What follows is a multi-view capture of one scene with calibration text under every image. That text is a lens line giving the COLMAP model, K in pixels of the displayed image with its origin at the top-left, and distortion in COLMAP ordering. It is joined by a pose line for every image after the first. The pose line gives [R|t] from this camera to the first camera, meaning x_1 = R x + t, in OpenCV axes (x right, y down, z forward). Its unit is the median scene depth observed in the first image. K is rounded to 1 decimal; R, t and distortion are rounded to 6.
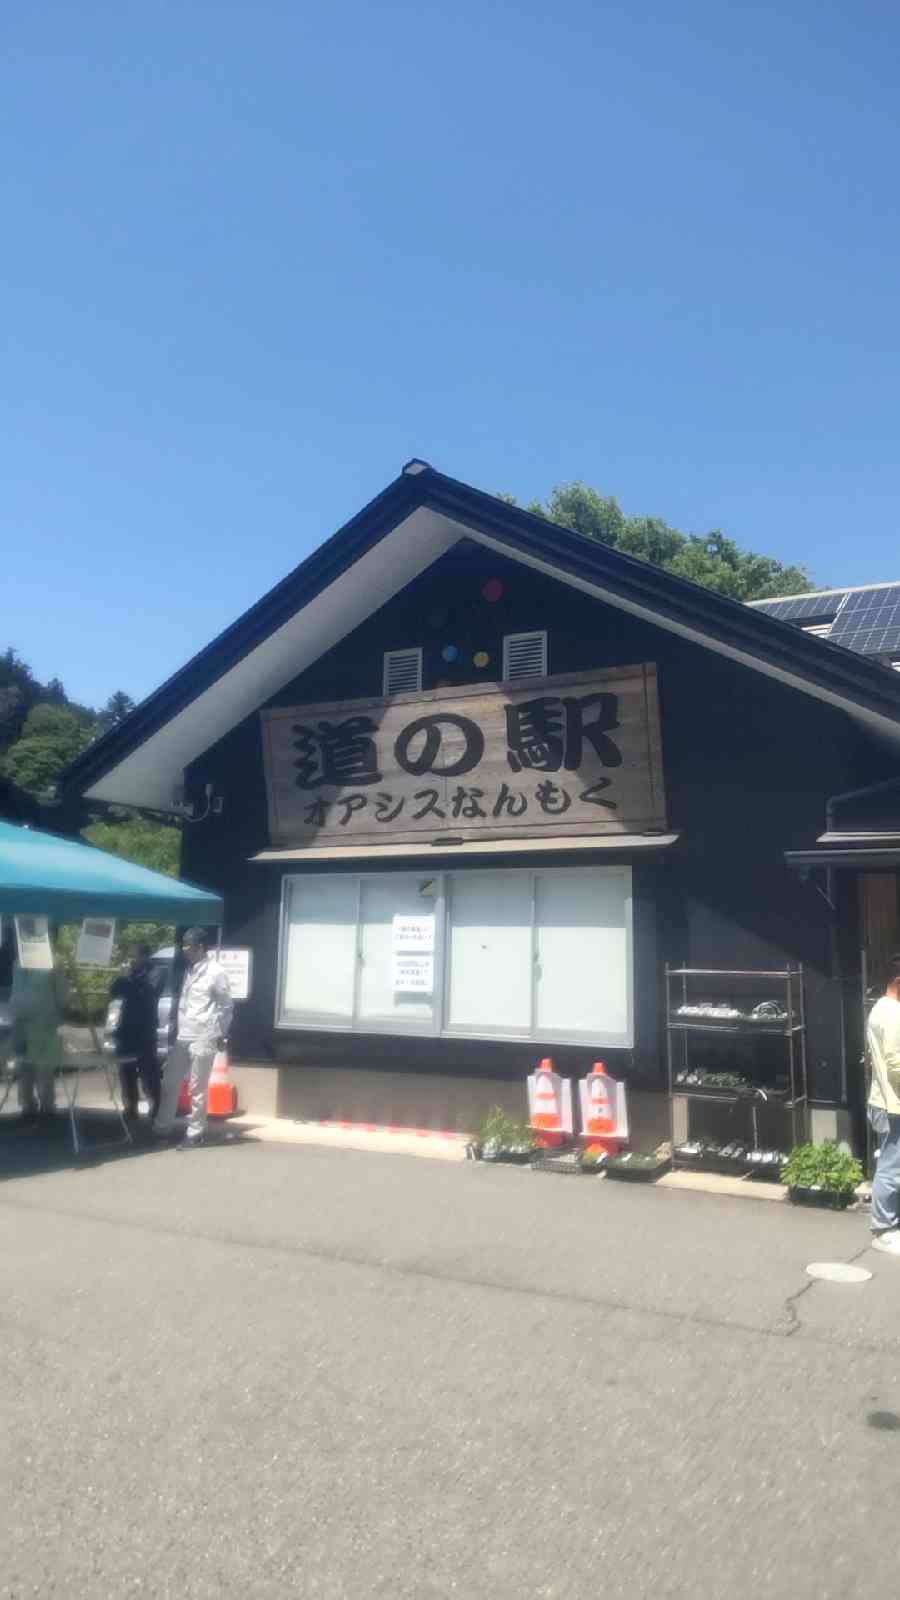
lens RADIAL K [[1102.2, 0, 412.7], [0, 1102.2, 818.0], [0, 0, 1]] dist [0.048226, 0.000395]
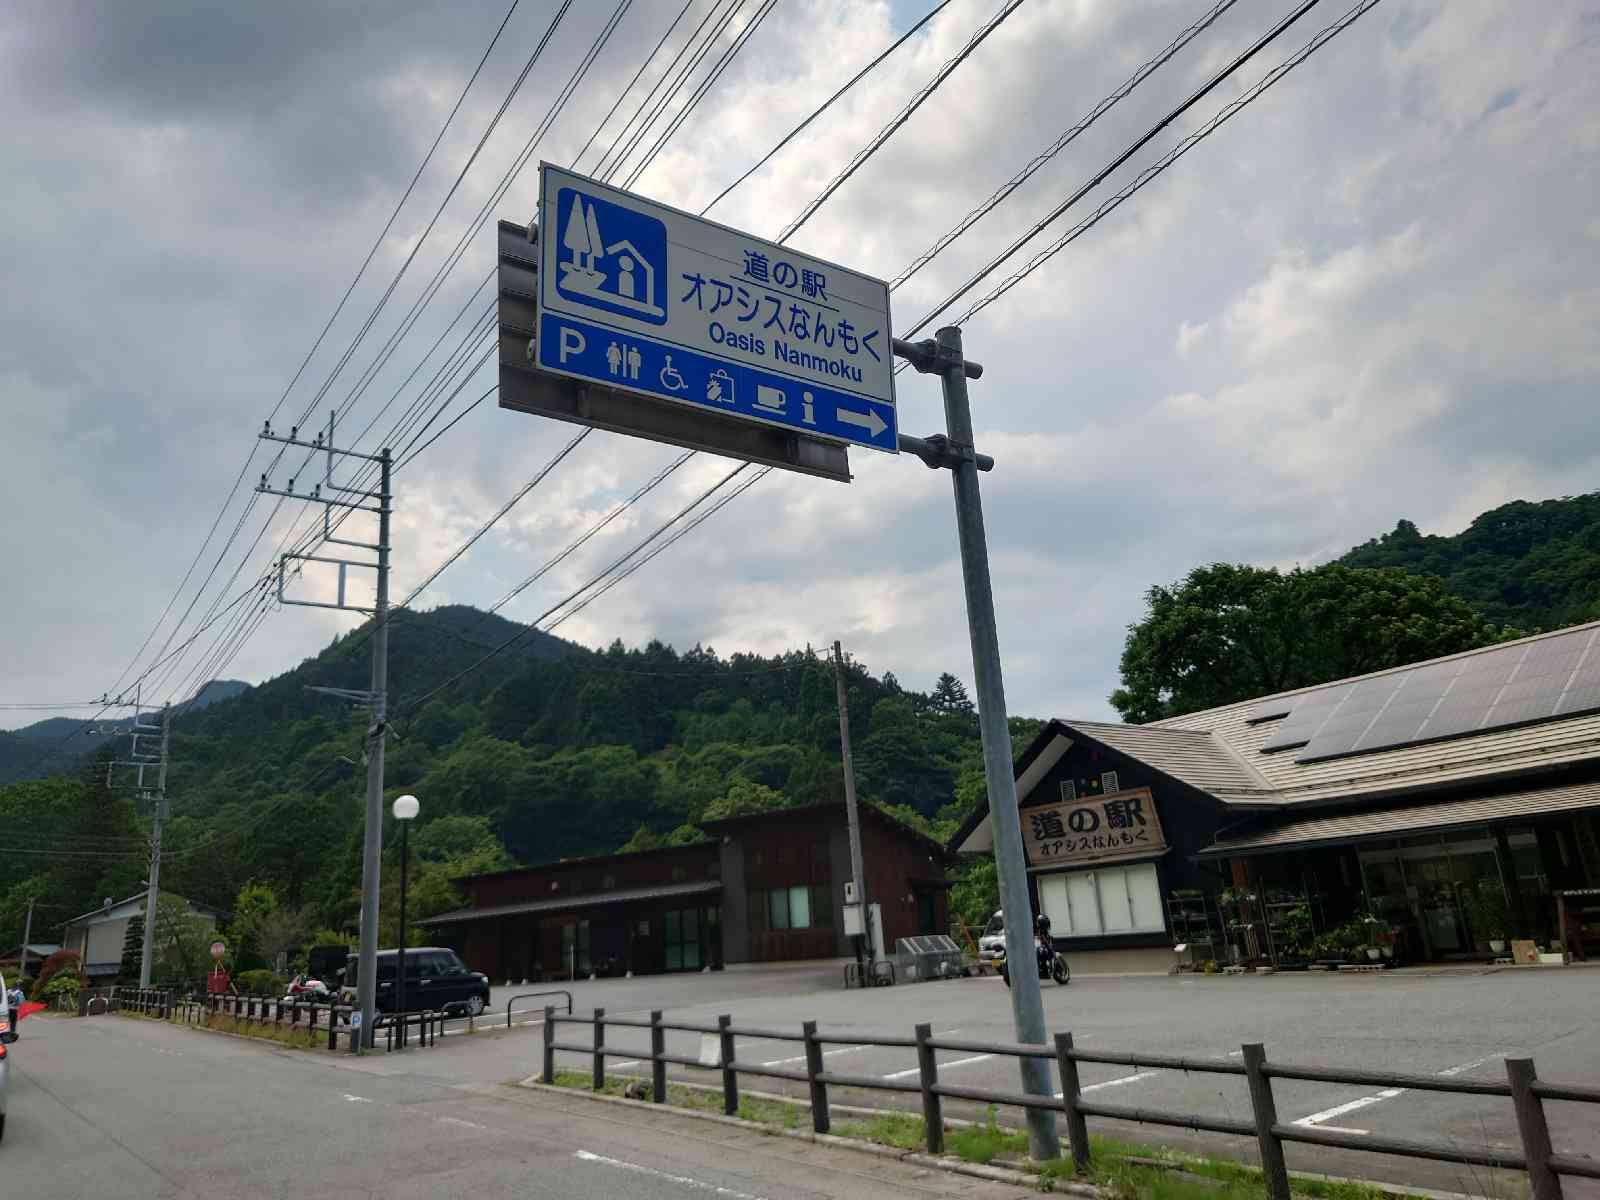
lens RADIAL K [[1168.6, 0, 805.2], [0, 1168.6, 600.4], [0, 0, 1]] dist [0.034781, -0.010229]
pose [[0.912820, -0.201619, -0.355118, 0.507843], [0.150361, 0.974466, -0.166758, -0.208584], [0.379672, 0.098825, 0.919828, -1.824858]]
